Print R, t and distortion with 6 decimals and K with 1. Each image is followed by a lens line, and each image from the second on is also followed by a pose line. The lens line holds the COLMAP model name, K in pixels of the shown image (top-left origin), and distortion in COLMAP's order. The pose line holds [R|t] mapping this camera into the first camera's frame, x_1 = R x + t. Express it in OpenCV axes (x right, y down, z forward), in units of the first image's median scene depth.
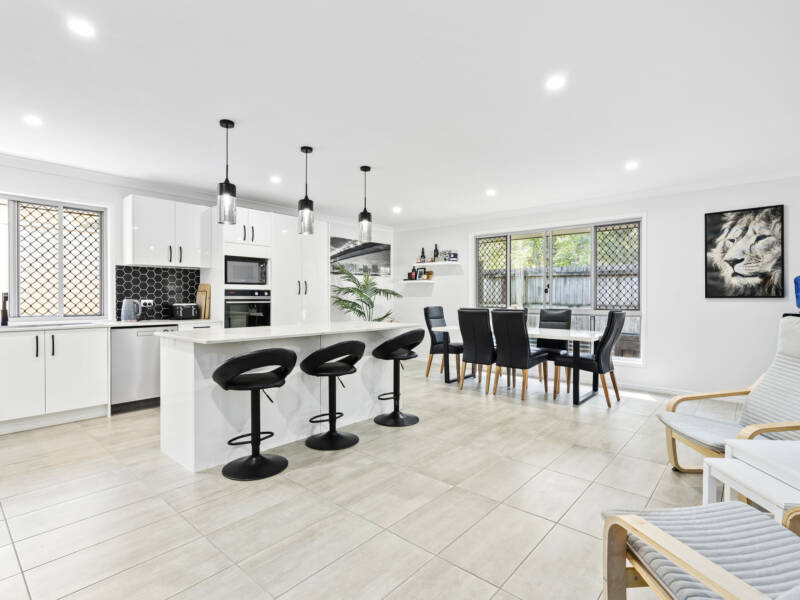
lens RADIAL K [[408.2, 0, 400.6], [0, 408.2, 299.3], [0, 0, 1]] dist [-0.002290, 0.000484]
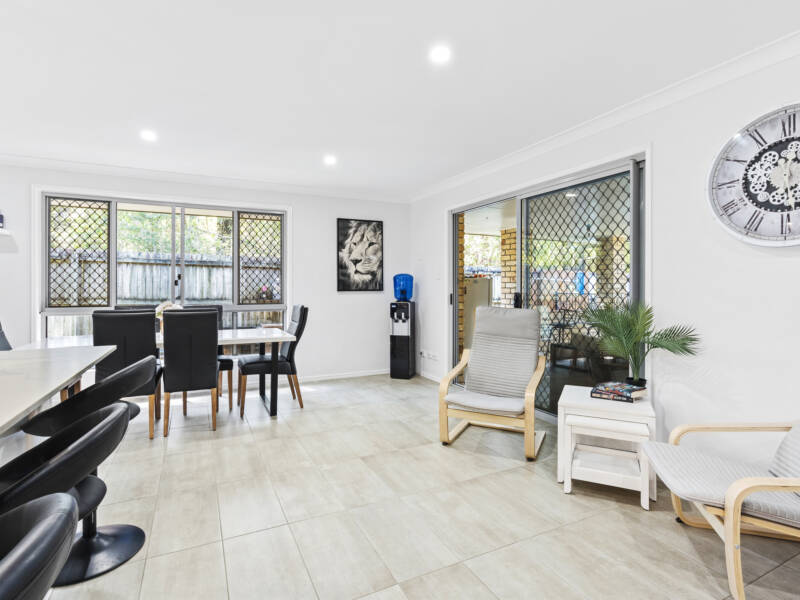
lens RADIAL K [[408.2, 0, 403.7], [0, 408.2, 287.9], [0, 0, 1]] dist [-0.002290, 0.000484]
pose [[0.393338, -0.000203, 0.919394, -0.249495], [0.004372, 0.999989, -0.001650, -0.010375], [-0.919384, 0.004669, 0.393335, 0.388865]]
